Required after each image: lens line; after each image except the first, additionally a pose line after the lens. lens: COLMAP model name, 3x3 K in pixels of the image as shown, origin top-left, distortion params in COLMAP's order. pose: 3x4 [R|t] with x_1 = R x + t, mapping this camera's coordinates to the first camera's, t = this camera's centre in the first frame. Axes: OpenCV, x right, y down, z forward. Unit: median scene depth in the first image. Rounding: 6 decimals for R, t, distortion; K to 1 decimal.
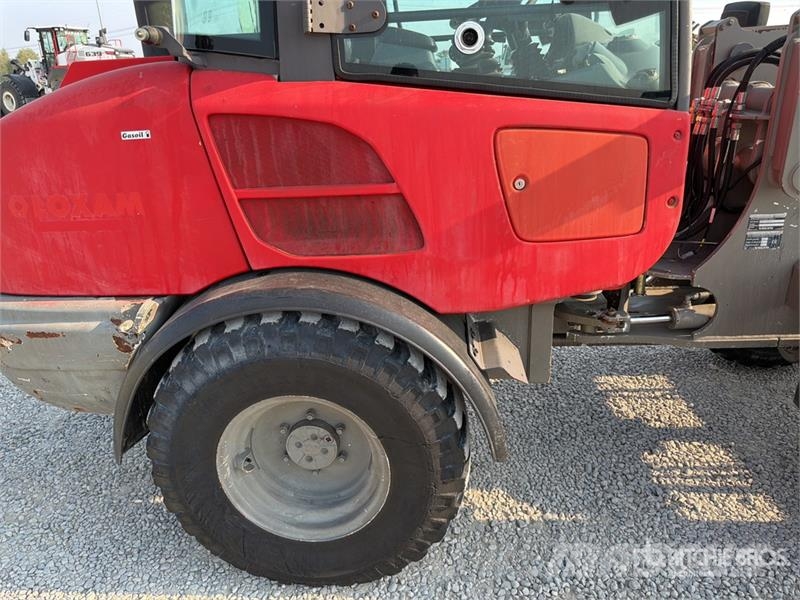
lens RADIAL K [[554.7, 0, 395.8], [0, 554.7, 296.9], [0, 0, 1]] dist [0.051223, -0.061895]
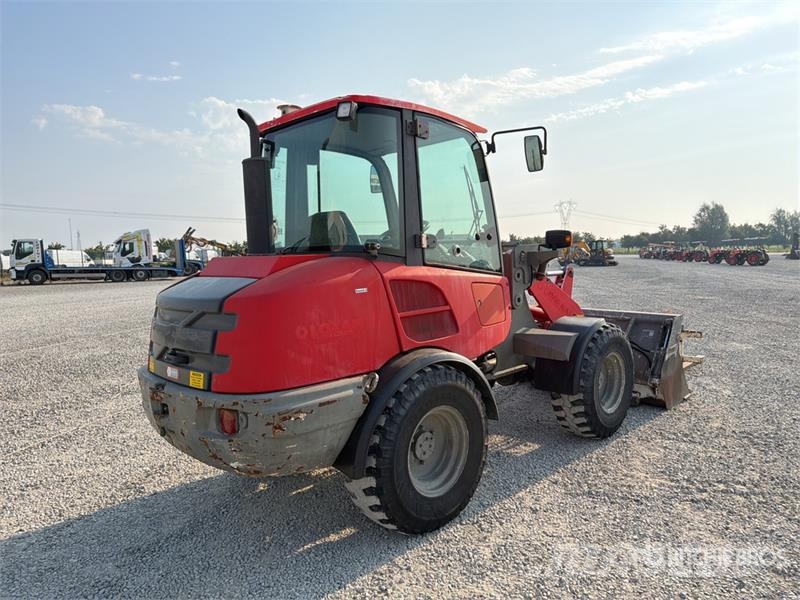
lens RADIAL K [[554.7, 0, 402.3], [0, 554.7, 299.2], [0, 0, 1]] dist [0.051223, -0.061895]
pose [[0.681915, -0.042520, 0.730194, -1.777509], [0.265903, 0.944415, -0.193328, 0.164890], [-0.681386, 0.325994, 0.655317, -0.400416]]
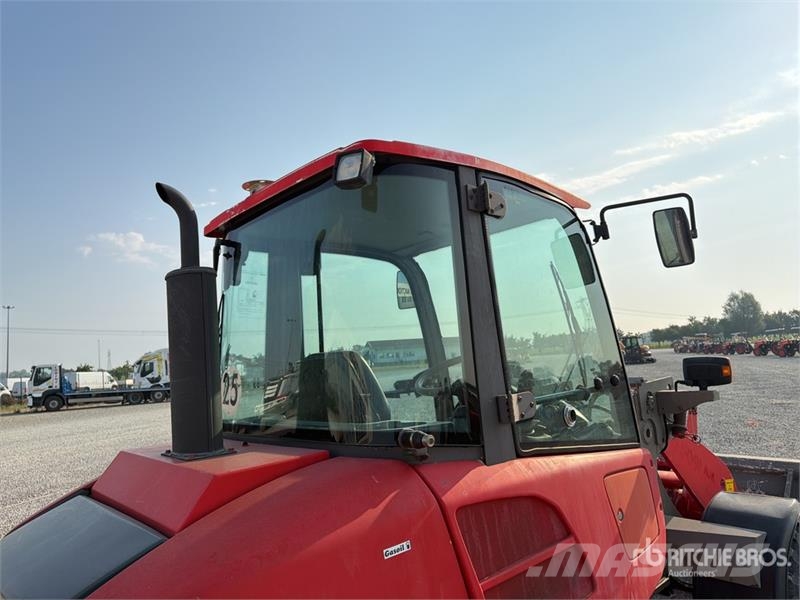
lens RADIAL K [[554.7, 0, 394.9], [0, 554.7, 302.0], [0, 0, 1]] dist [0.051223, -0.061895]
pose [[0.721740, 0.054828, 0.689990, -1.062568], [0.291526, 0.880048, -0.374871, -0.293867], [-0.627777, 0.471710, 0.619181, 0.262028]]
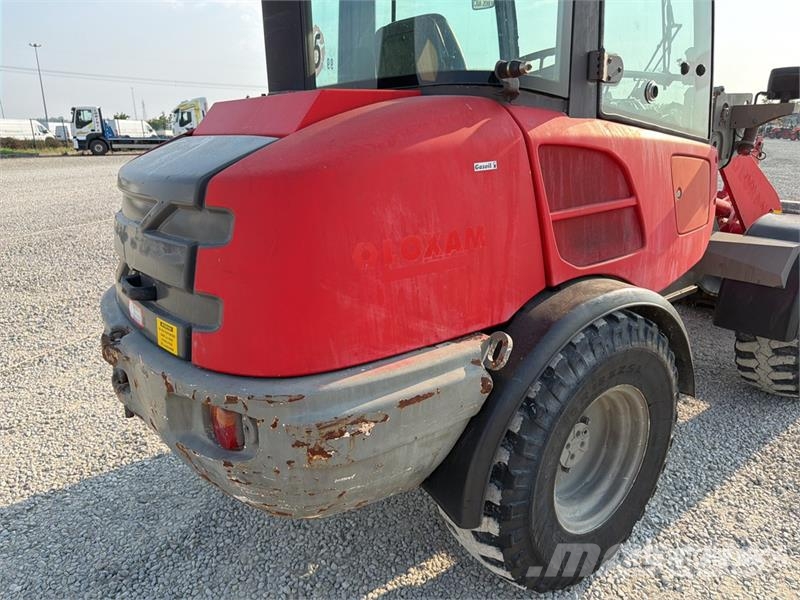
lens RADIAL K [[554.7, 0, 398.9], [0, 554.7, 301.9], [0, 0, 1]] dist [0.051223, -0.061895]
pose [[0.762260, -0.169165, 0.624775, -1.197586], [0.223796, 0.974593, -0.009161, -0.077887], [-0.607351, 0.146805, 0.780751, 0.348349]]
